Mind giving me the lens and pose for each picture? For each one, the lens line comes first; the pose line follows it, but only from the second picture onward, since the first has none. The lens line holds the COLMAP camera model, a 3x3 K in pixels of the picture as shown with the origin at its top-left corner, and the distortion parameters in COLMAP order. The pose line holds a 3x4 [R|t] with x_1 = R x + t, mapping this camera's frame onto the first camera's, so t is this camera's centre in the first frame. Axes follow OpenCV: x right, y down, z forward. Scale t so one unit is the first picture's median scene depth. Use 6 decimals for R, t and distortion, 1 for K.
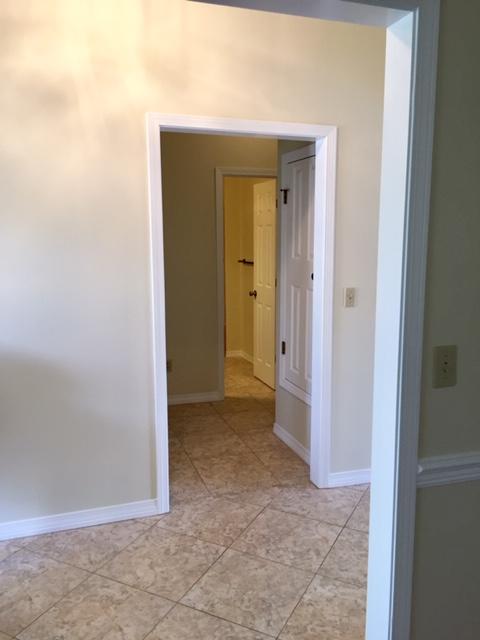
lens RADIAL K [[545.6, 0, 240.0], [0, 545.6, 320.0], [0, 0, 1]] dist [0.084404, -0.119027]
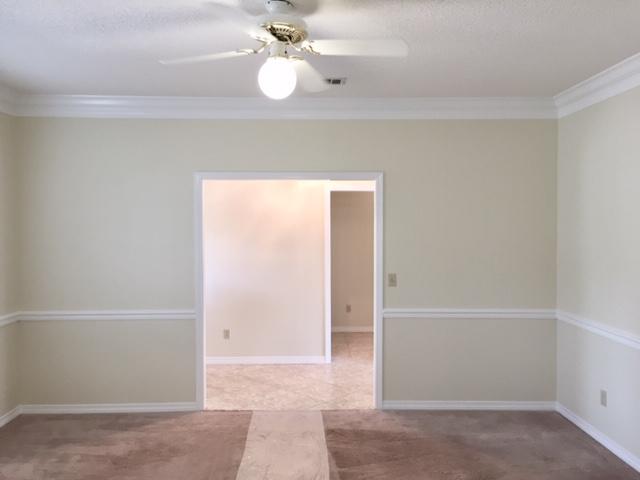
lens RADIAL K [[545.6, 0, 320.0], [0, 545.6, 240.0], [0, 0, 1]] dist [0.084404, -0.119027]
pose [[0.956644, 0.006969, -0.291176, 0.536726], [-0.042702, 0.992267, -0.116548, 0.145009], [0.288113, 0.123929, 0.949544, -1.317290]]
